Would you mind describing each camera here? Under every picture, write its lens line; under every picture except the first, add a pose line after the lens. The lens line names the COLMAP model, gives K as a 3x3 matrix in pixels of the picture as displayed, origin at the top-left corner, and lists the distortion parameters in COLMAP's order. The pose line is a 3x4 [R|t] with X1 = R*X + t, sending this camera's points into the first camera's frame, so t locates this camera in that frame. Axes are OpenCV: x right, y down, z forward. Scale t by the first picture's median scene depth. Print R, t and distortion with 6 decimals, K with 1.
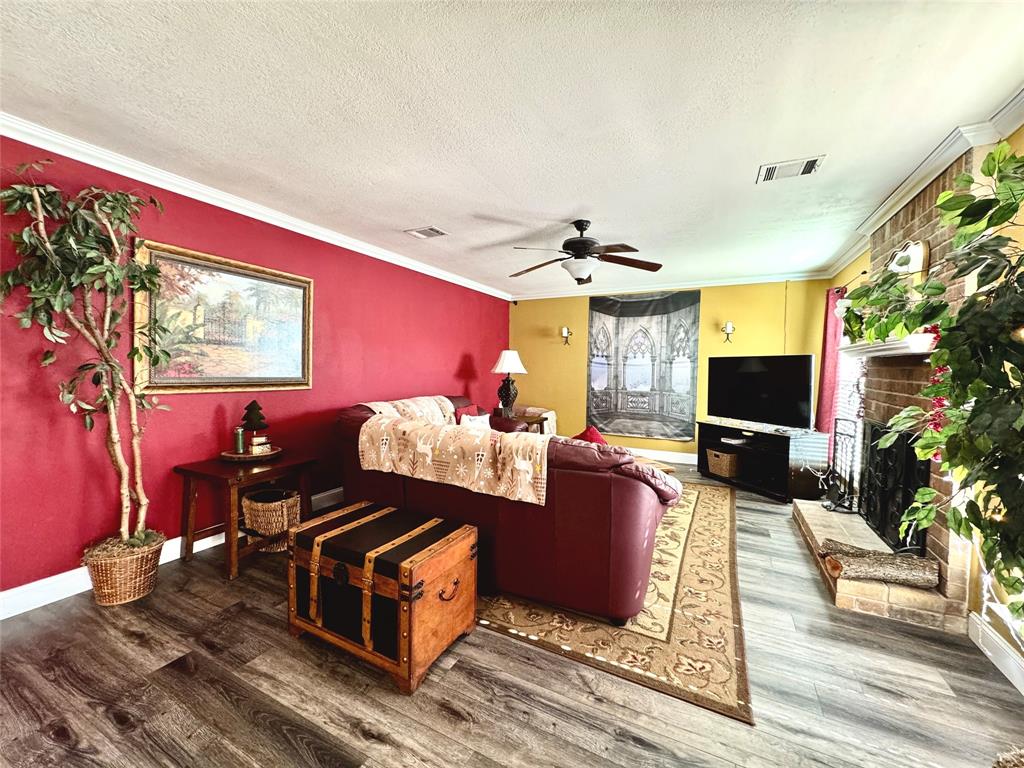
lens RADIAL K [[409.9, 0, 510.2], [0, 409.9, 380.1], [0, 0, 1]] dist [-0.003690, -0.000084]
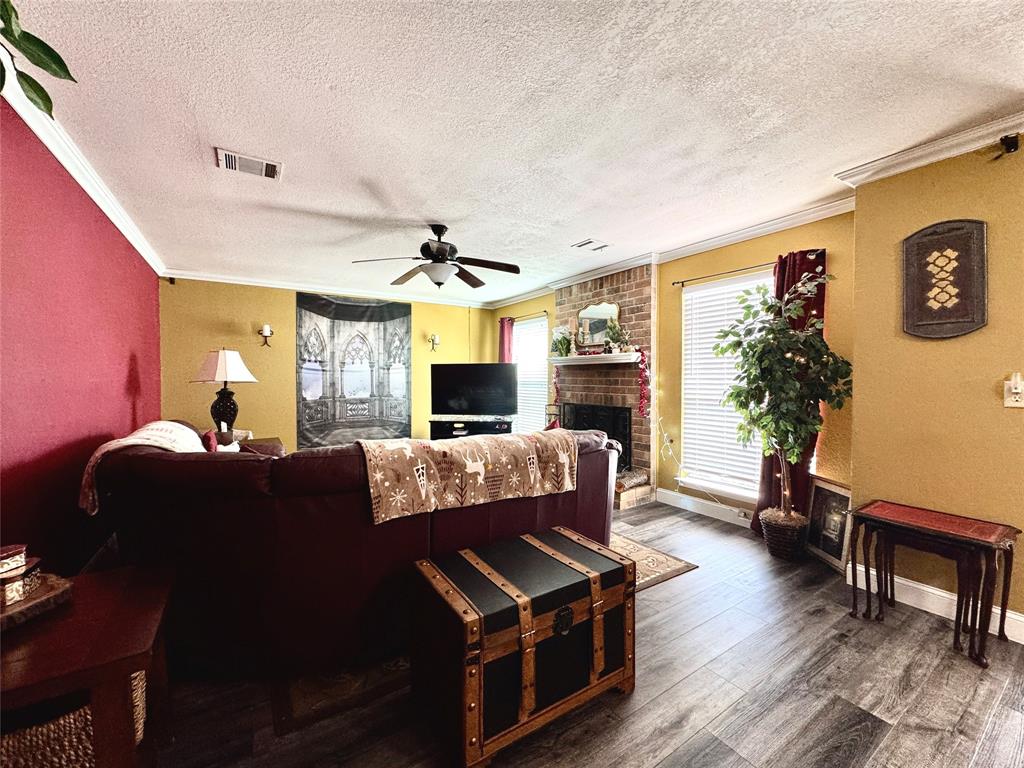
lens RADIAL K [[409.9, 0, 511.5], [0, 409.9, 381.6], [0, 0, 1]] dist [-0.003690, -0.000084]
pose [[0.498072, -0.022322, 0.866848, -0.358795], [0.037272, 0.999296, 0.004317, -0.002608], [-0.866334, 0.030159, 0.498553, 0.208095]]
